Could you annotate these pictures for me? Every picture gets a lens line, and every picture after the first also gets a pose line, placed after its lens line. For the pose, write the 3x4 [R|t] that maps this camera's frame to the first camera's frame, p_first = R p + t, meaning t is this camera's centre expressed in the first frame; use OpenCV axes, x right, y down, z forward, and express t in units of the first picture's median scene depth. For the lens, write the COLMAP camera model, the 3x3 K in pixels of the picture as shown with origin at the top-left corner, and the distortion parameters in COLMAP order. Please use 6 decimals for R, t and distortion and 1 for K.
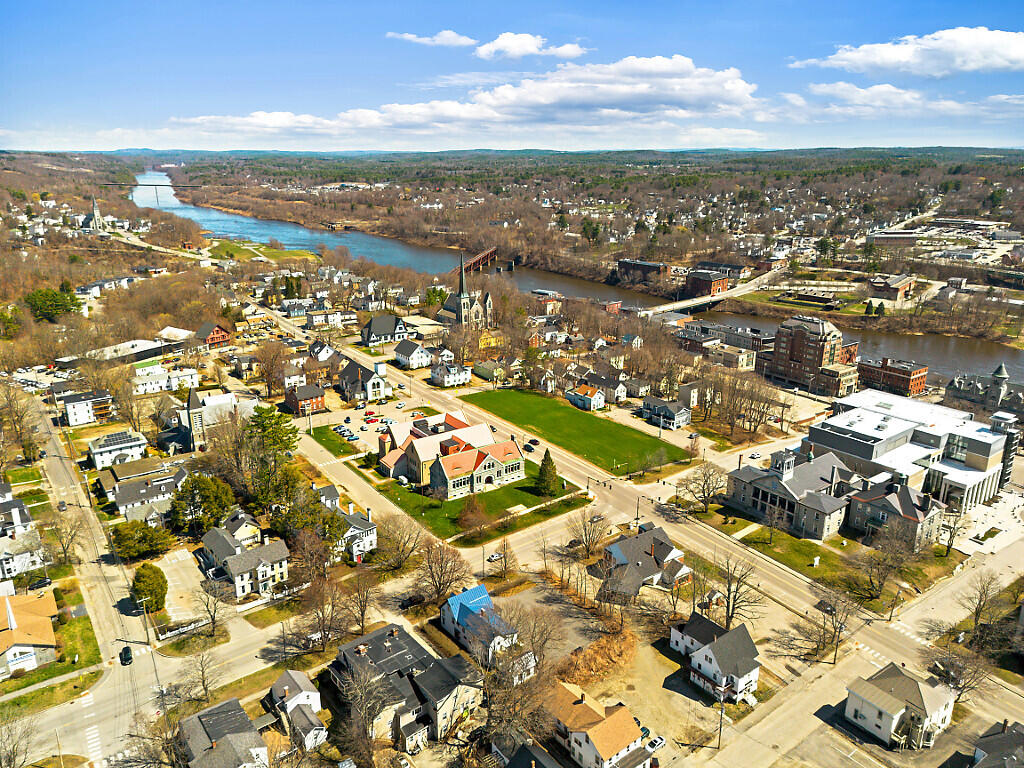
lens RADIAL K [[732.8, 0, 512.0], [0, 732.8, 384.0], [0, 0, 1]] dist [0.088268, -0.098273]
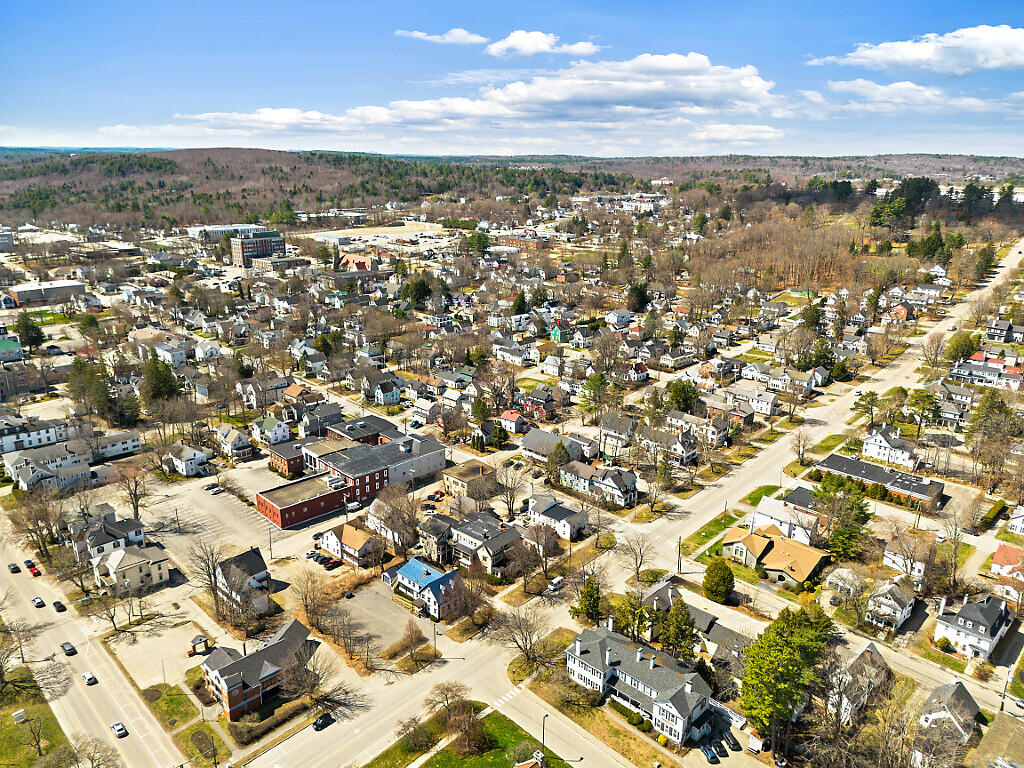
lens RADIAL K [[755.2, 0, 509.3], [0, 755.2, 393.8], [0, 0, 1]] dist [0.072838, -0.060156]
pose [[-0.989434, 0.024762, -0.142851, 0.000710], [-0.060699, 0.824042, 0.563267, -0.293901], [0.131663, 0.565987, -0.813833, 0.851307]]
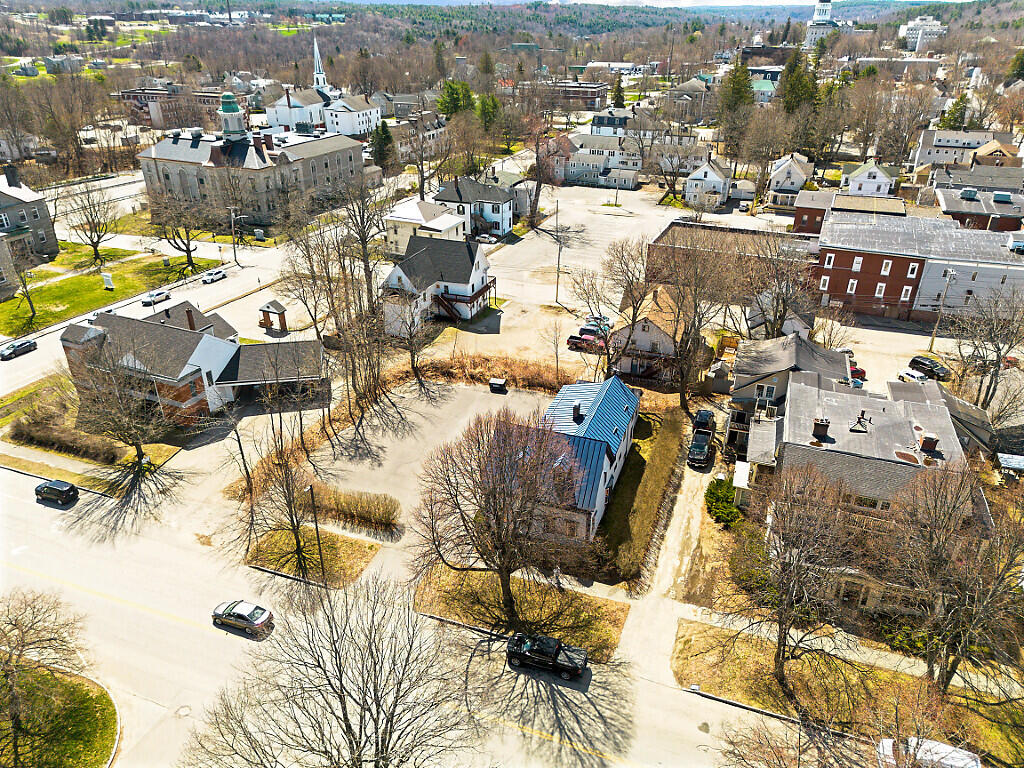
lens RADIAL K [[724.2, 0, 517.0], [0, 724.2, 376.9], [0, 0, 1]] dist [0.092972, -0.105074]
pose [[-0.510808, -0.399903, 0.761020, -0.154675], [0.248286, 0.778876, 0.575939, 0.016408], [-0.823061, 0.483145, -0.298566, 0.521235]]
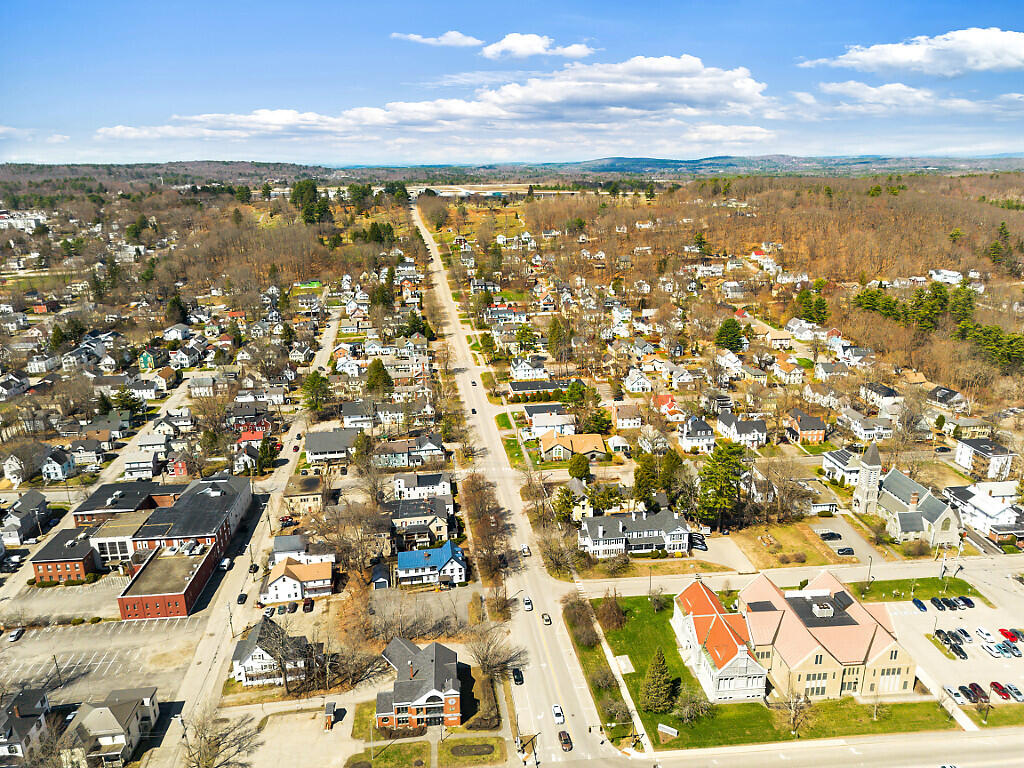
lens RADIAL K [[724.2, 0, 517.0], [0, 724.2, 376.9], [0, 0, 1]] dist [0.092972, -0.105074]
pose [[-0.503001, 0.244507, -0.828979, 0.401210], [-0.245196, 0.879371, 0.408148, -0.244860], [0.828776, 0.408561, -0.382373, 0.683247]]
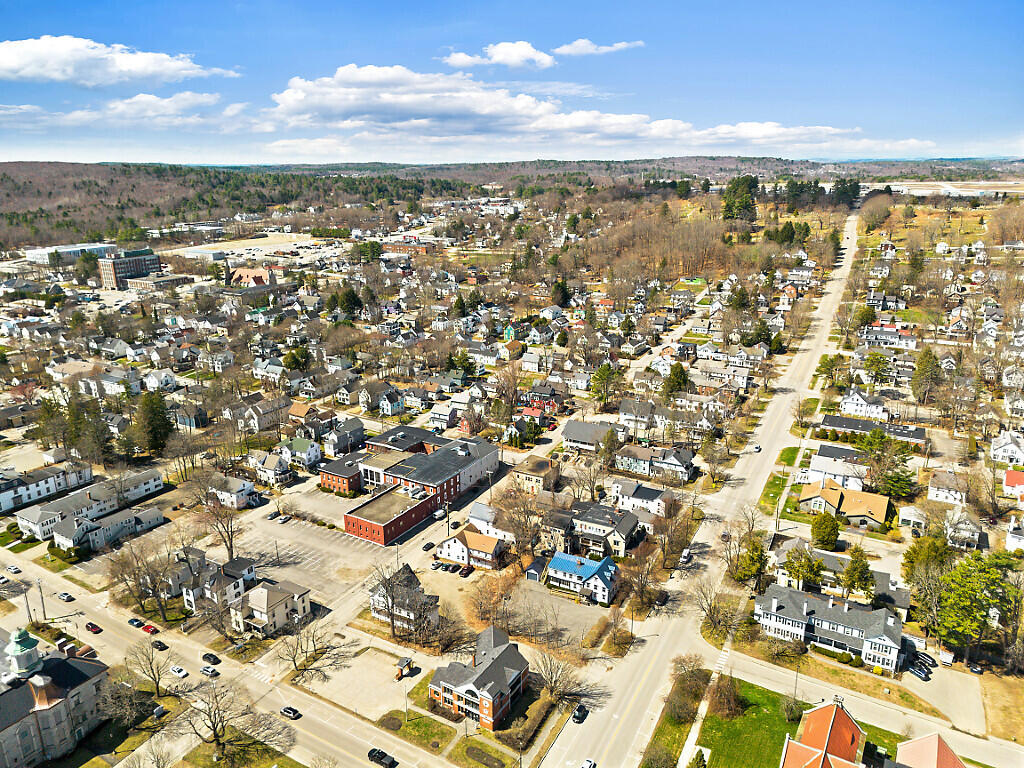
lens RADIAL K [[732.8, 0, 512.0], [0, 732.8, 384.0], [0, 0, 1]] dist [0.088268, -0.098273]
pose [[-0.919382, 0.114537, -0.376322, 0.234253], [-0.113350, 0.838954, 0.532266, -0.278247], [0.376681, 0.532012, -0.758337, 0.799345]]
